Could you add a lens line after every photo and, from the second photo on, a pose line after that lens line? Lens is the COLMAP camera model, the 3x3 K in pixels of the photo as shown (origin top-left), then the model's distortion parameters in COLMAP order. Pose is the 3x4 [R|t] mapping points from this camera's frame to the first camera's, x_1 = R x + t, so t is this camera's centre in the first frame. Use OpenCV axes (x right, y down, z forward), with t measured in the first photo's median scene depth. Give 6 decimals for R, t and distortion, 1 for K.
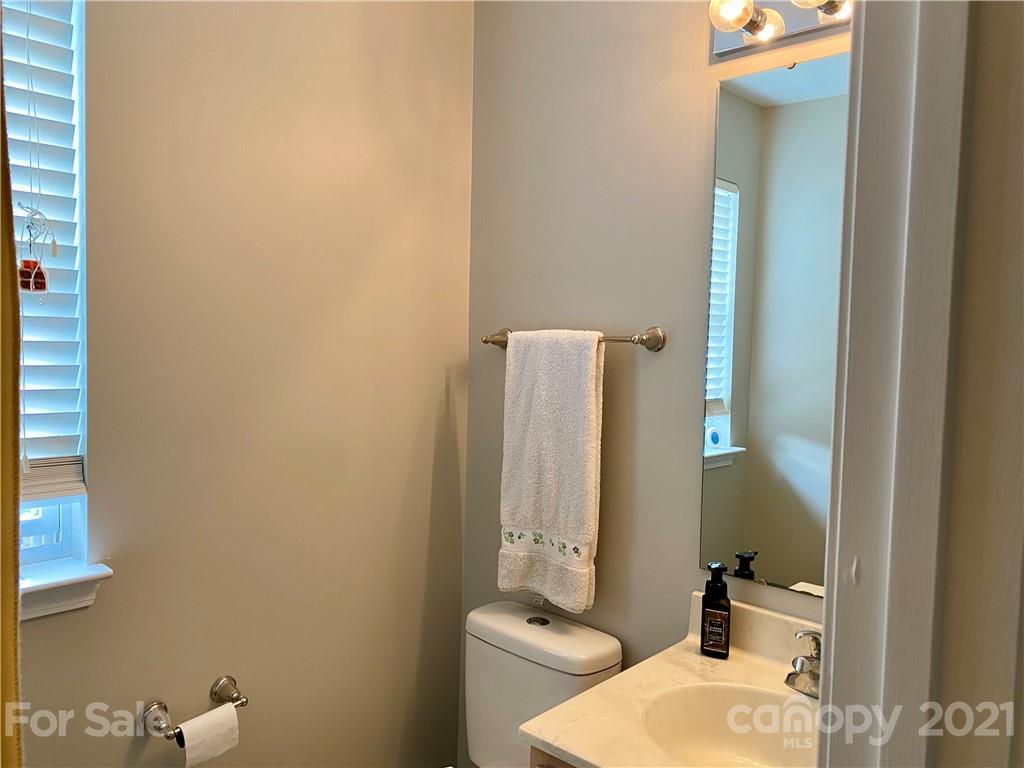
lens RADIAL K [[765.8, 0, 512.0], [0, 765.8, 384.0], [0, 0, 1]] dist [0.095676, -0.116113]
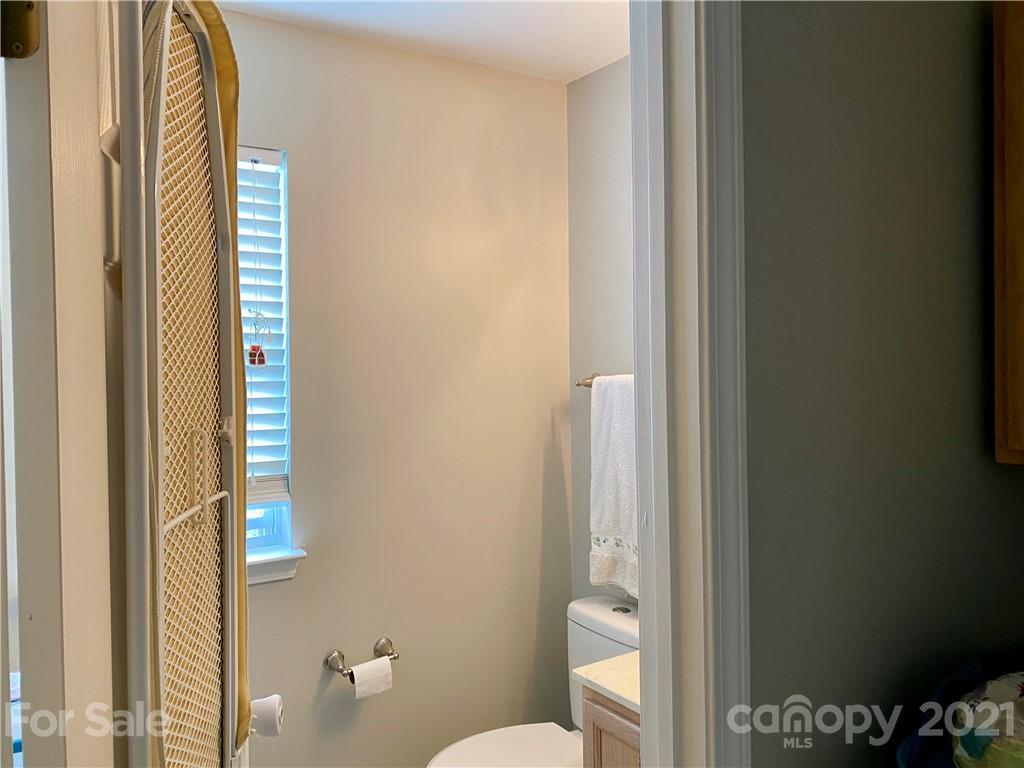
lens RADIAL K [[777.2, 0, 518.3], [0, 777.2, 375.8], [0, 0, 1]] dist [0.089342, -0.120036]
pose [[0.975679, -0.027615, -0.217457, 0.160300], [0.019109, 0.998971, -0.041122, -0.020391], [0.218369, 0.035966, 0.975203, -0.282970]]
